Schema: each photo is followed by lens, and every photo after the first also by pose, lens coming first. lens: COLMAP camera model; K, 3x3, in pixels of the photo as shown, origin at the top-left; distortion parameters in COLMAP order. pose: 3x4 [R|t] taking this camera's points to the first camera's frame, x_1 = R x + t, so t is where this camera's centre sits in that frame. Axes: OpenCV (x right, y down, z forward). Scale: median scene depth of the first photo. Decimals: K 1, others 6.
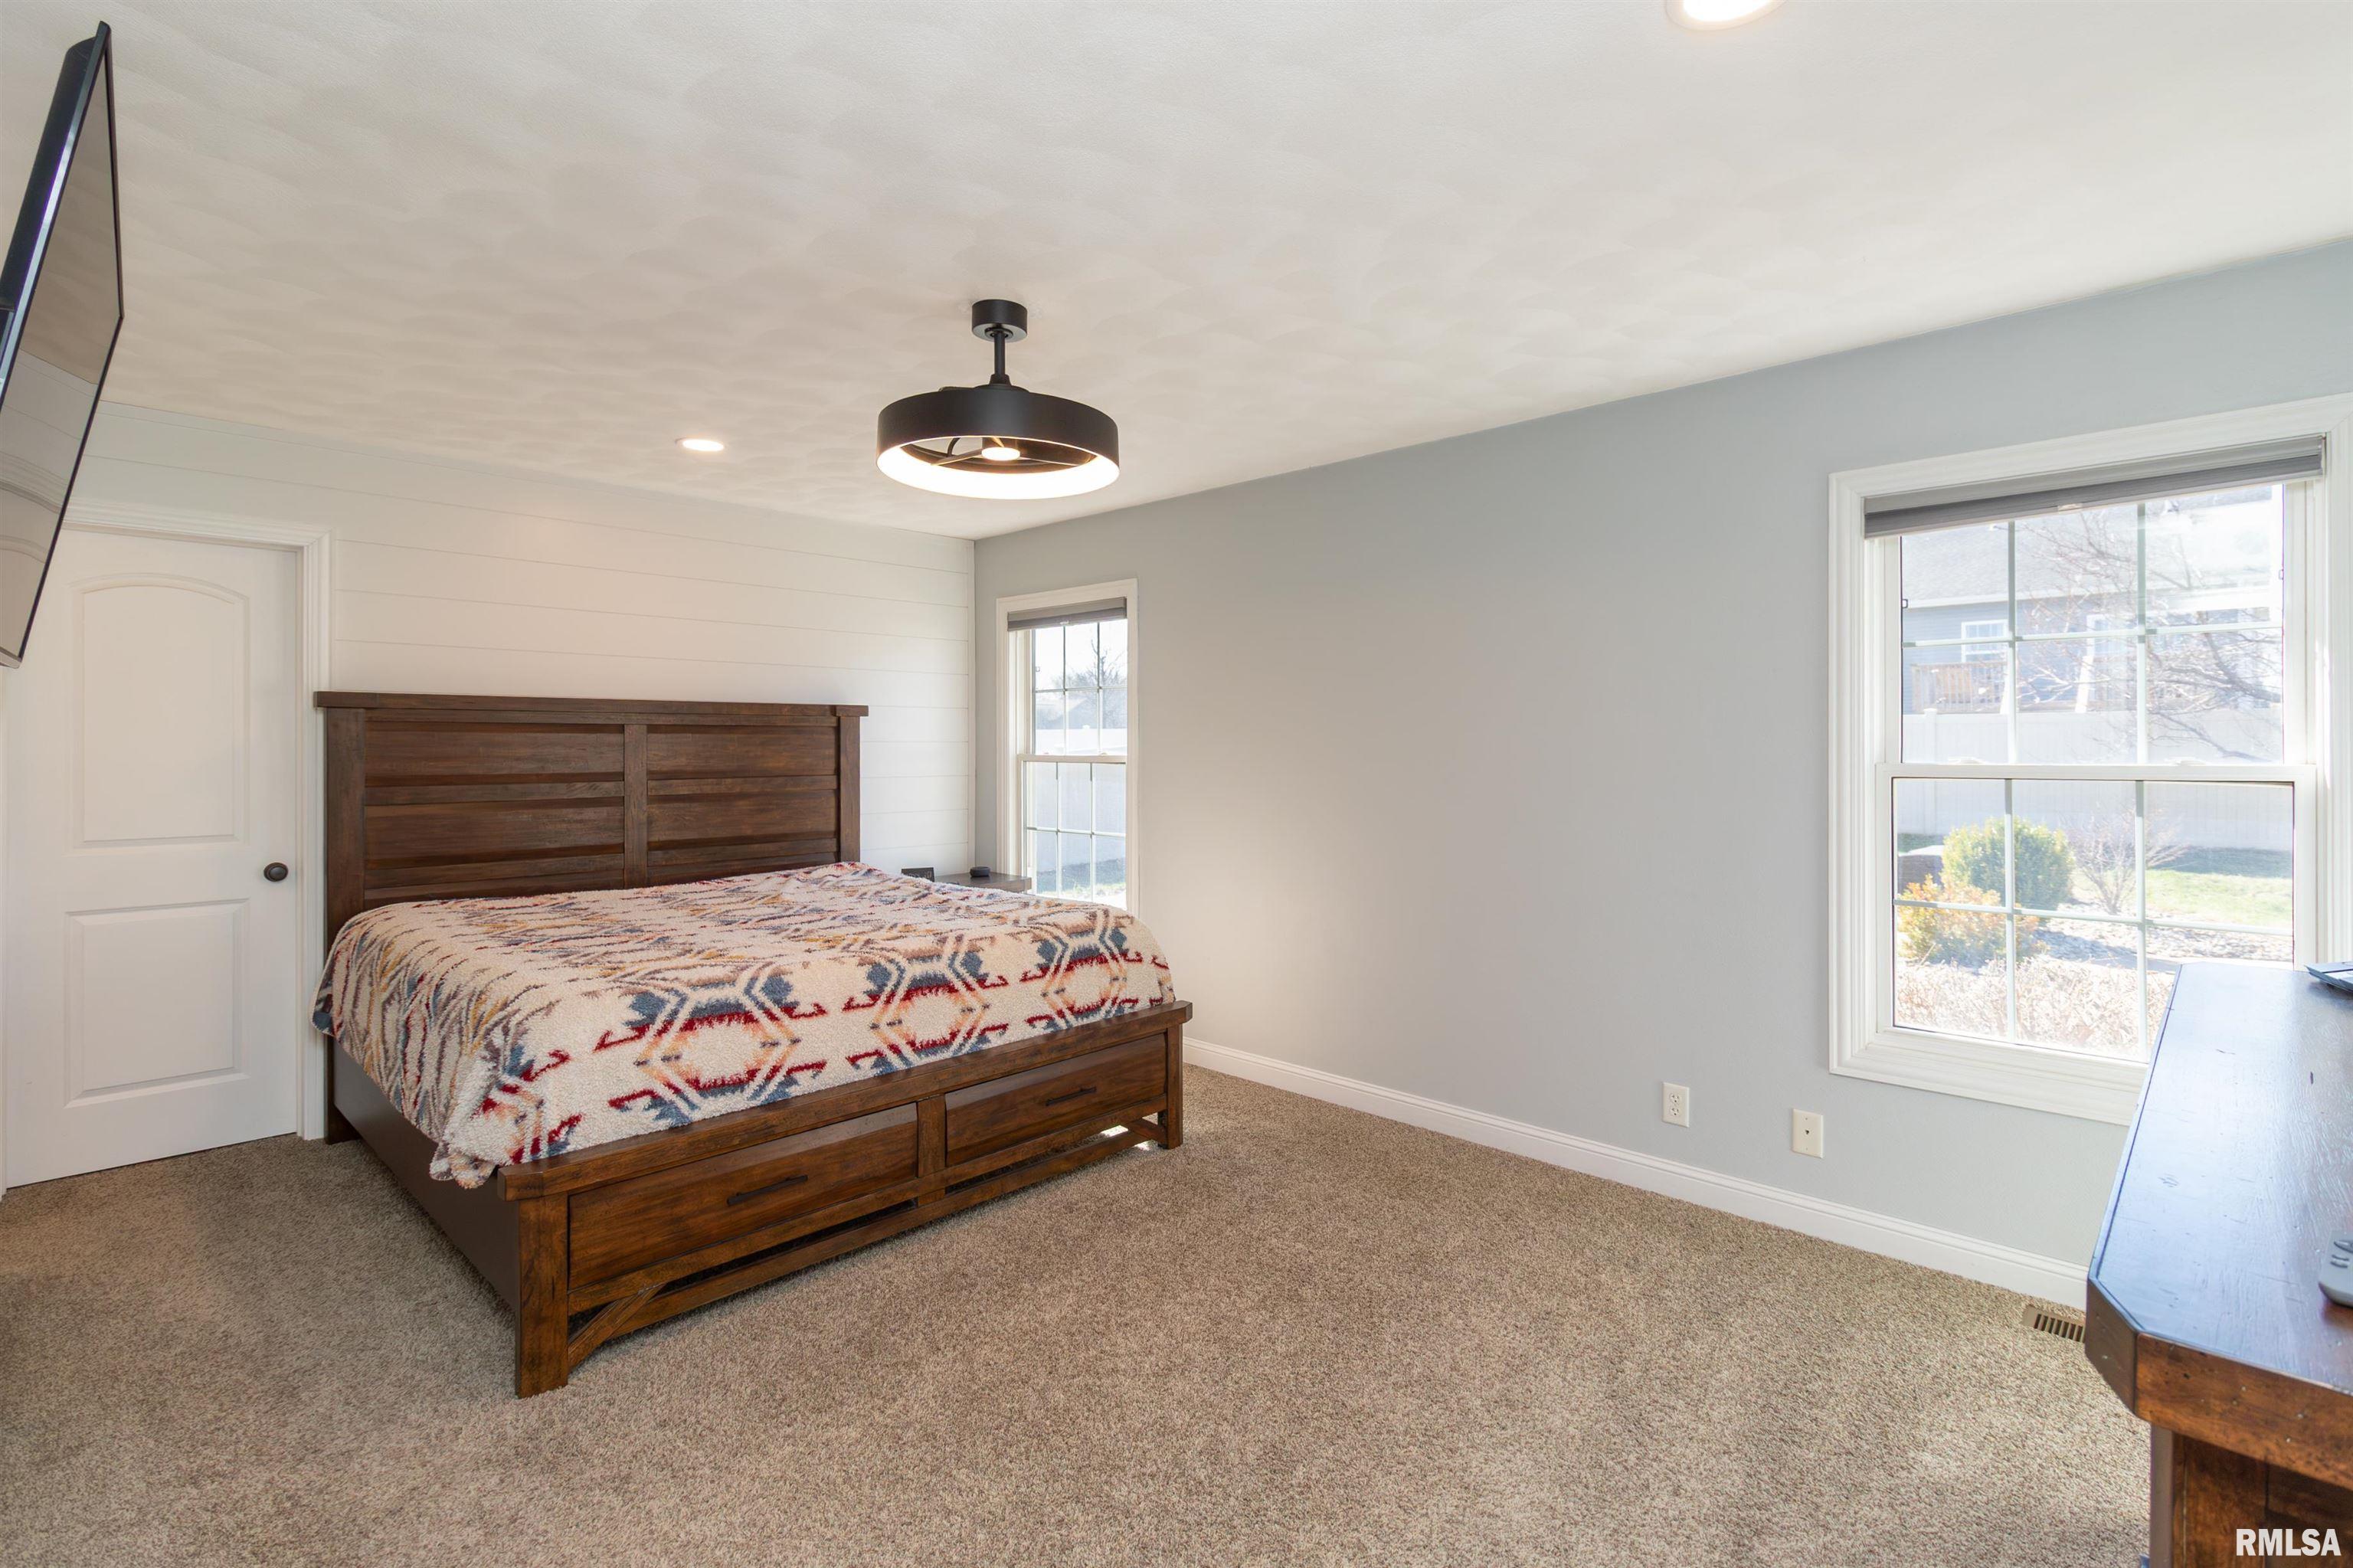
lens RADIAL K [[1083.3, 0, 1165.9], [0, 1083.3, 761.3], [0, 0, 1]] dist [0.001623, 0.000907]
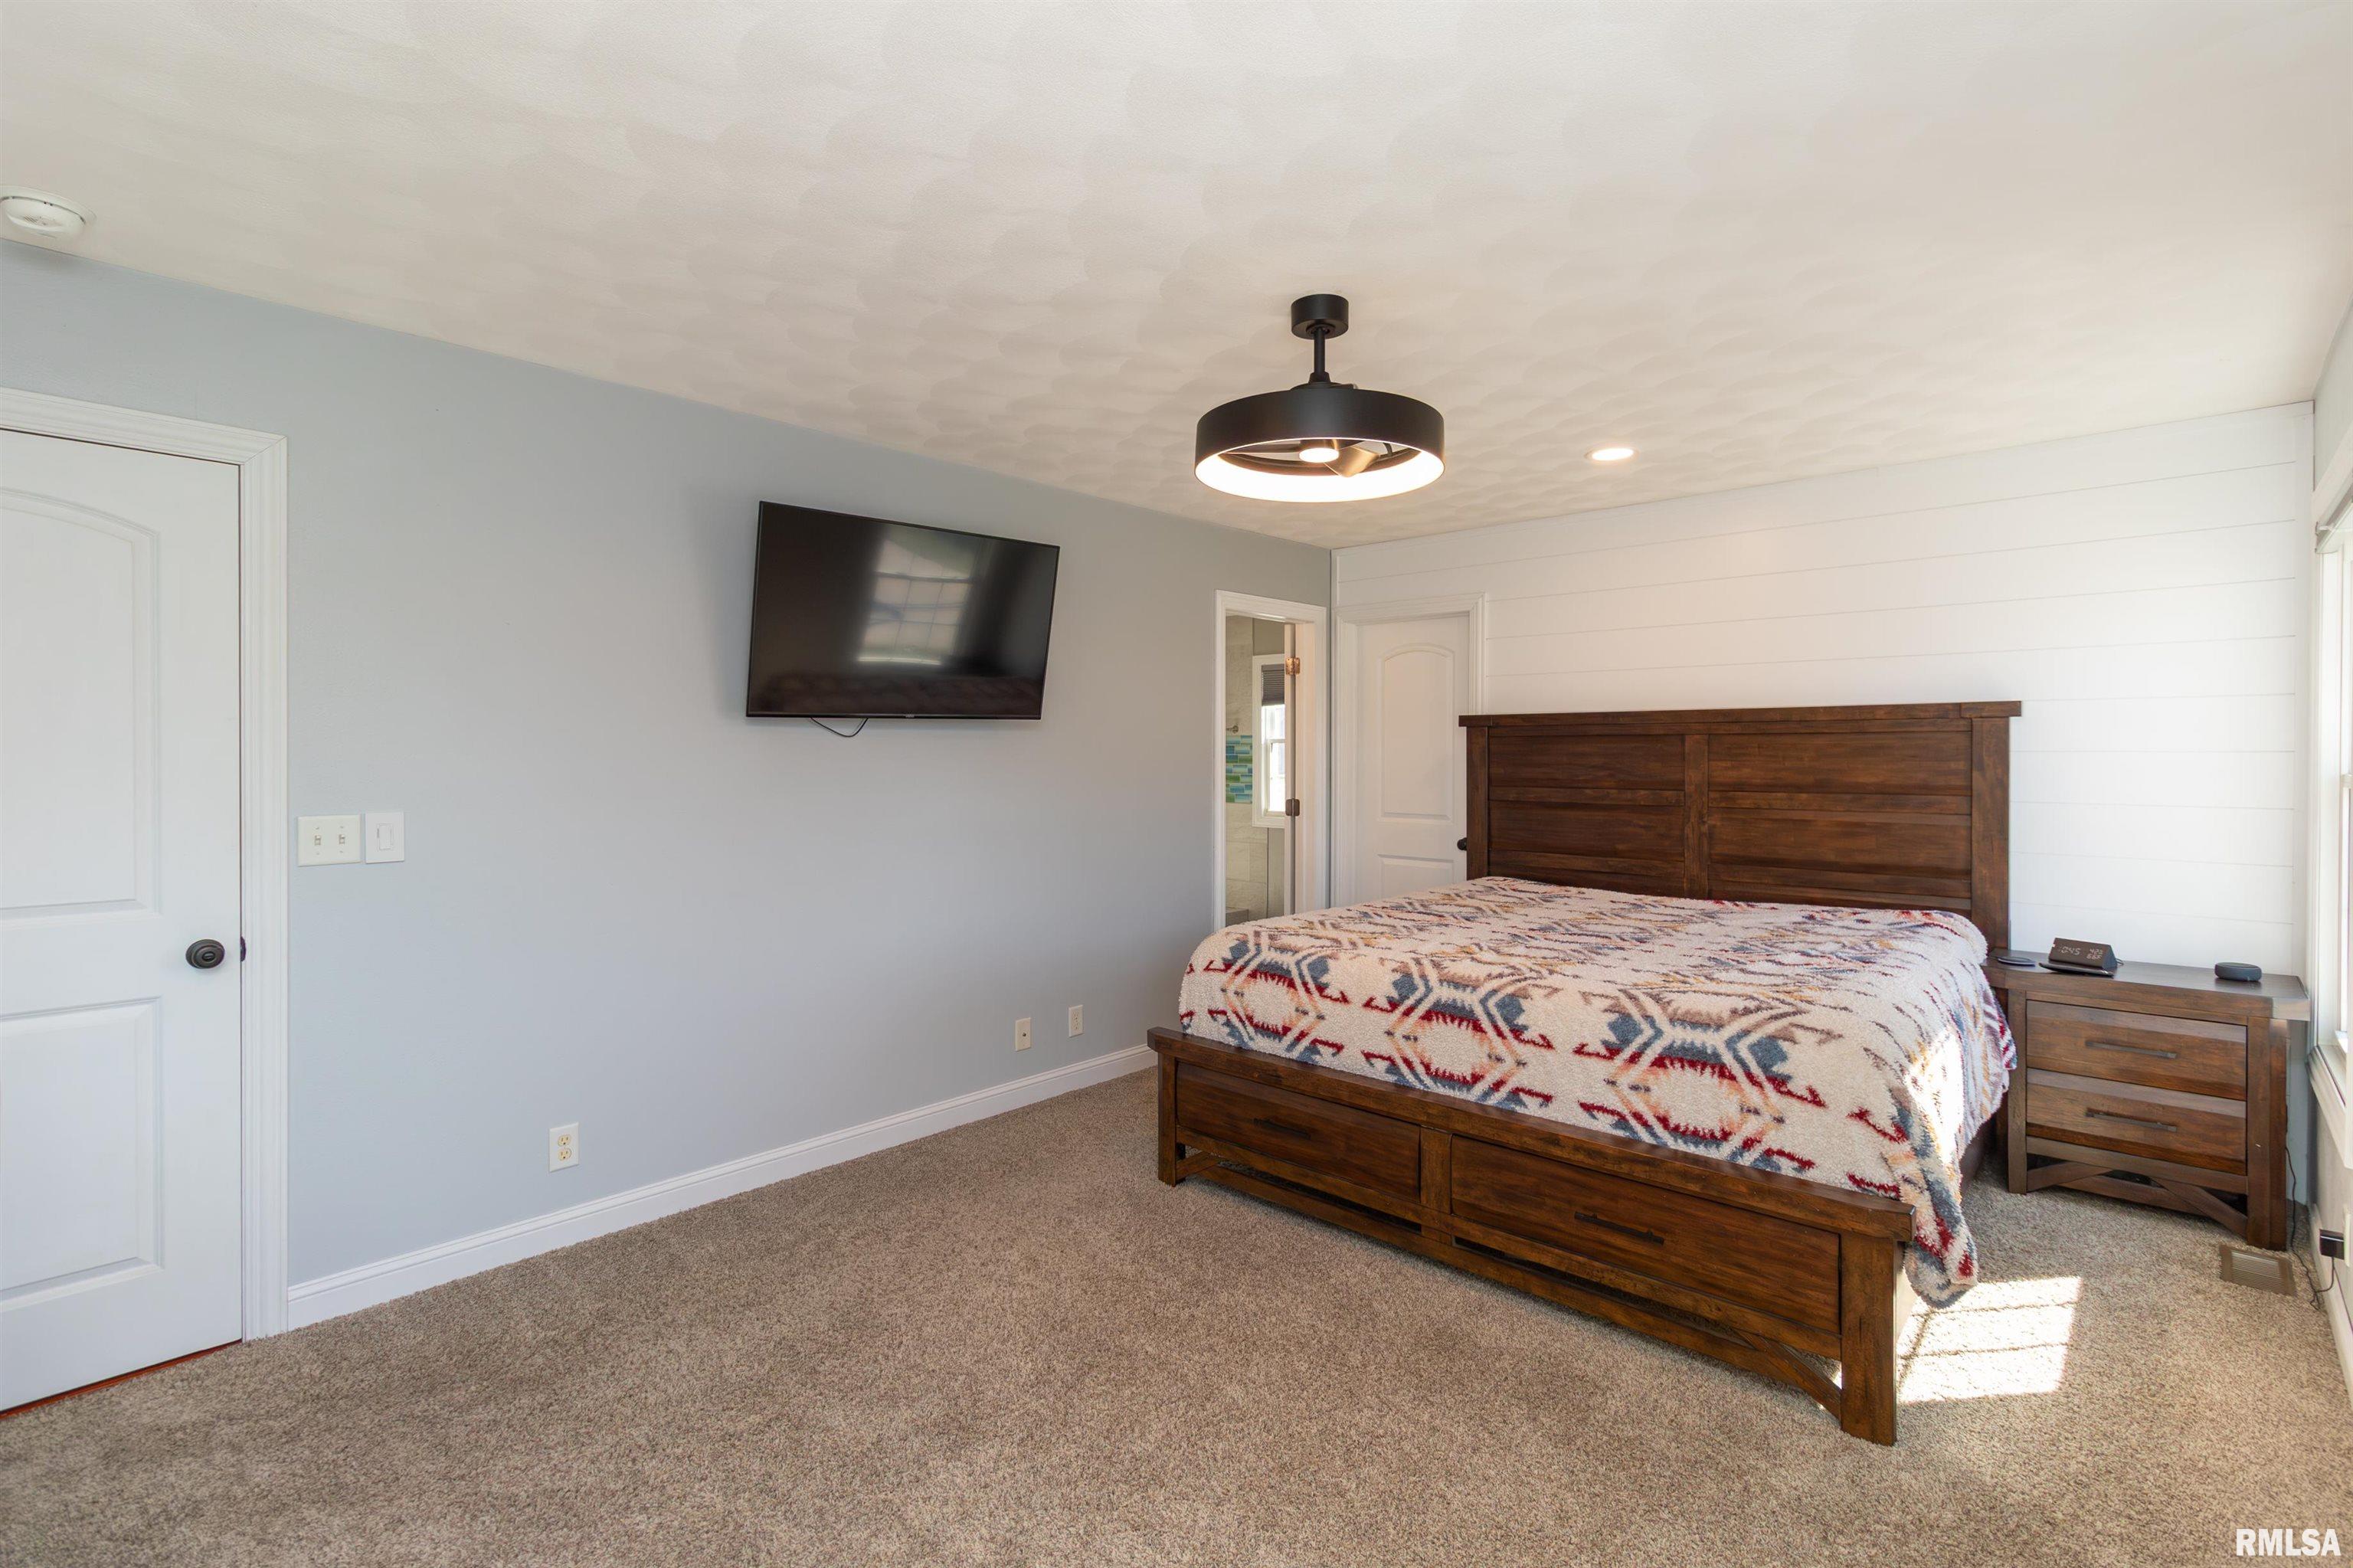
lens RADIAL K [[1083.3, 0, 1167.0], [0, 1083.3, 762.2], [0, 0, 1]] dist [0.001623, 0.000907]
pose [[0.033420, 0.013421, -0.999351, 0.695061], [-0.016528, 0.999781, 0.012874, -0.018954], [0.999305, 0.016087, 0.033634, 0.704125]]
